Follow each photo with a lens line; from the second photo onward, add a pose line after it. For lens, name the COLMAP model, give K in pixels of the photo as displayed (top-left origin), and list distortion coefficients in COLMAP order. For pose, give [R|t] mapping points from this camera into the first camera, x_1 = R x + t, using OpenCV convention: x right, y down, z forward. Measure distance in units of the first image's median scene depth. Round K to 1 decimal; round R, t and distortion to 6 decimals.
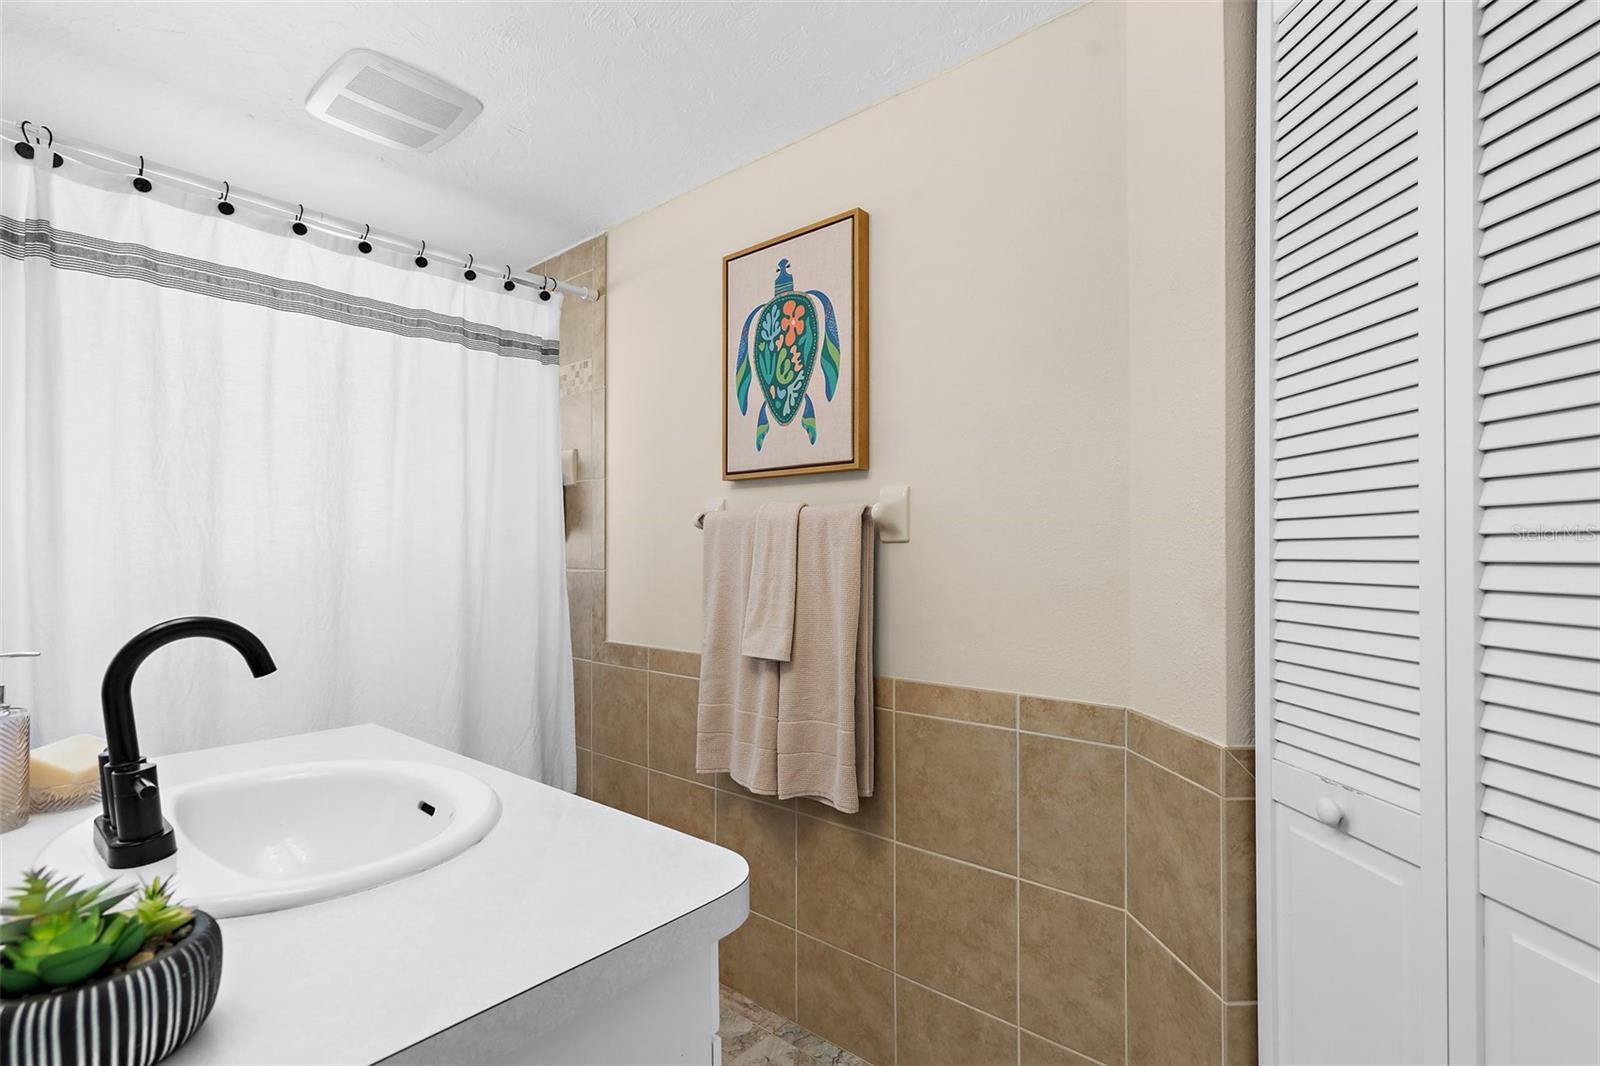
lens RADIAL K [[739.6, 0, 800.0], [0, 739.6, 533.0], [0, 0, 1]] dist [-0.004373, 0.000504]
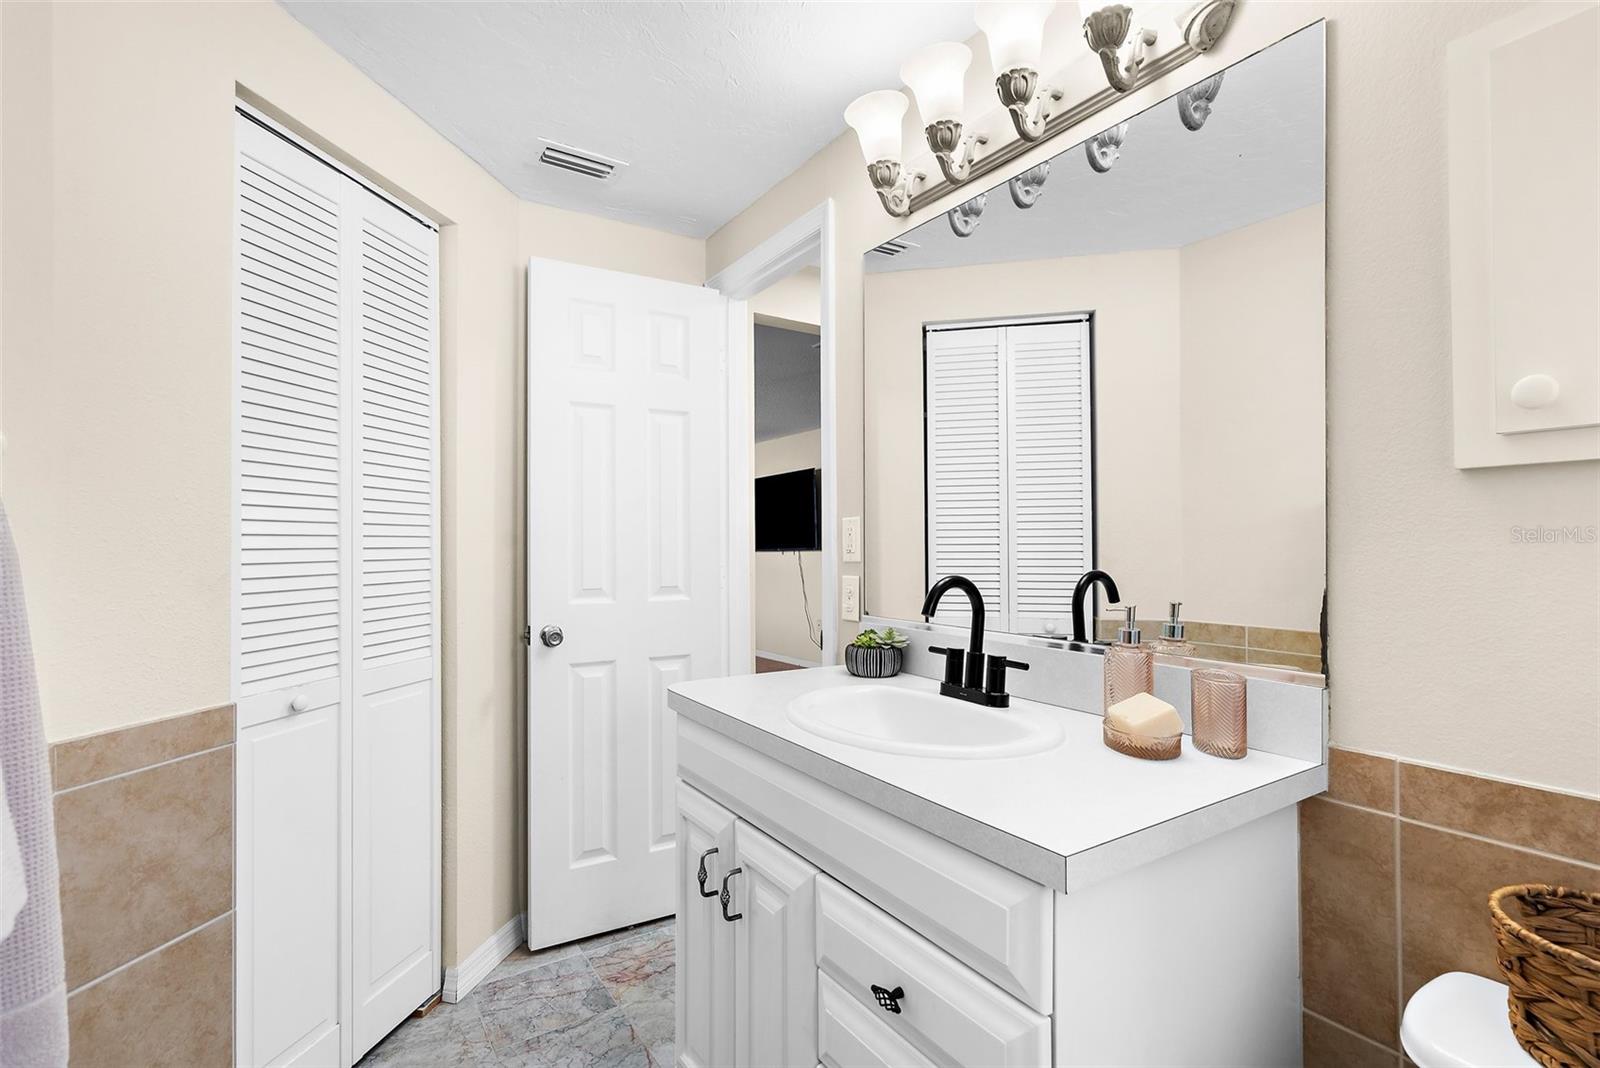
lens RADIAL K [[739.6, 0, 800.0], [0, 739.6, 534.0], [0, 0, 1]] dist [-0.004373, 0.000504]
pose [[-0.958761, 0.005194, 0.284164, -0.628427], [-0.004254, 0.999459, -0.032620, 0.044421], [-0.284180, -0.032483, -0.958221, 1.786707]]
